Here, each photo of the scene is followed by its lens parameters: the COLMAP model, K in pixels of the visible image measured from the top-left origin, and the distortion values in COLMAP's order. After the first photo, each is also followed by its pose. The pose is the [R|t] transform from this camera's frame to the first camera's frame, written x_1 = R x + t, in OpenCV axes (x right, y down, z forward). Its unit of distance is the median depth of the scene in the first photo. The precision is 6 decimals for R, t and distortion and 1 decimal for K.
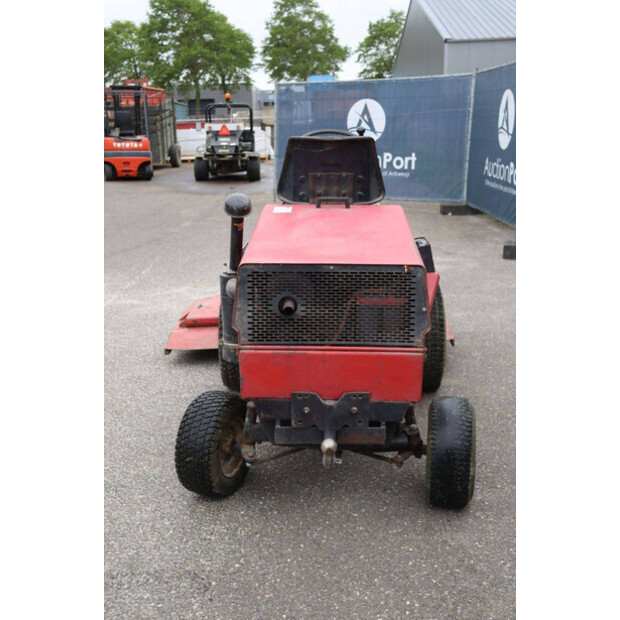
lens RADIAL K [[695.7, 0, 285.3], [0, 695.7, 311.2], [0, 0, 1]] dist [-0.020224, 0.000257]
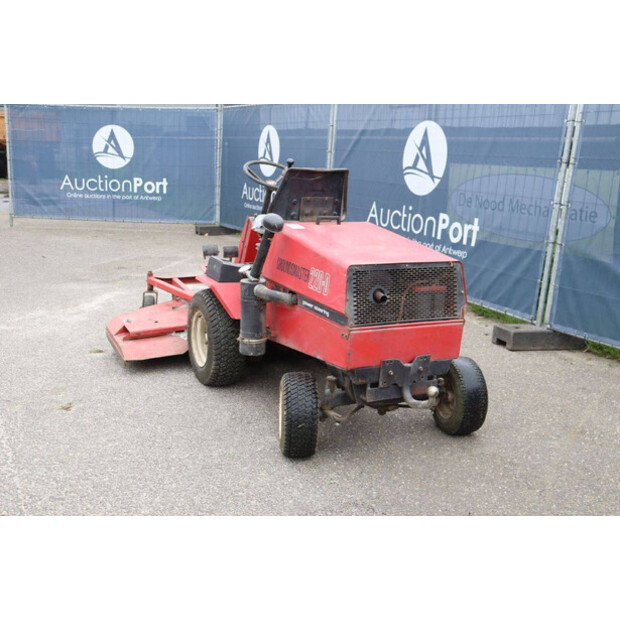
lens RADIAL K [[695.7, 0, 285.3], [0, 695.7, 311.2], [0, 0, 1]] dist [-0.020224, 0.000257]
pose [[0.890887, -0.069209, 0.448921, -0.147533], [0.084175, 0.996360, -0.013441, 0.004897], [-0.446357, 0.049762, 0.893470, -0.022524]]
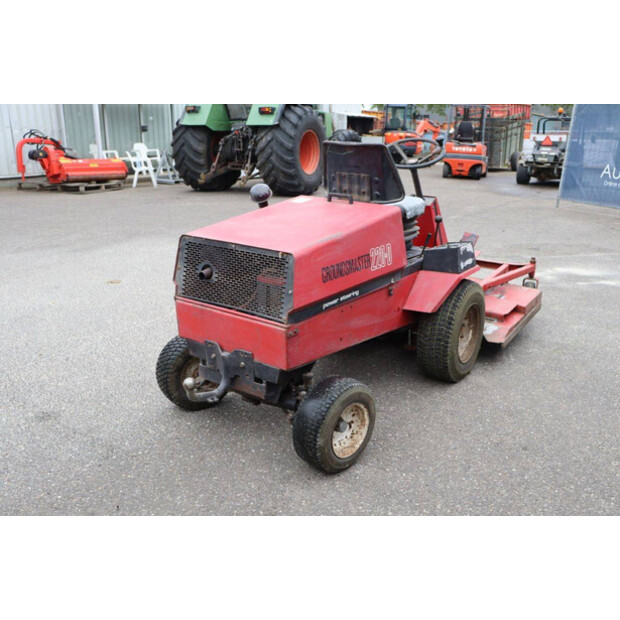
lens RADIAL K [[562.7, 0, 310.0], [0, 562.7, 310.0], [0, 0, 1]] dist [-0.043704, 0.018714]
pose [[0.860142, 0.185093, -0.475285, 0.129056], [-0.163255, 0.982718, 0.087256, -0.011504], [0.483221, 0.002540, 0.875494, 0.037513]]
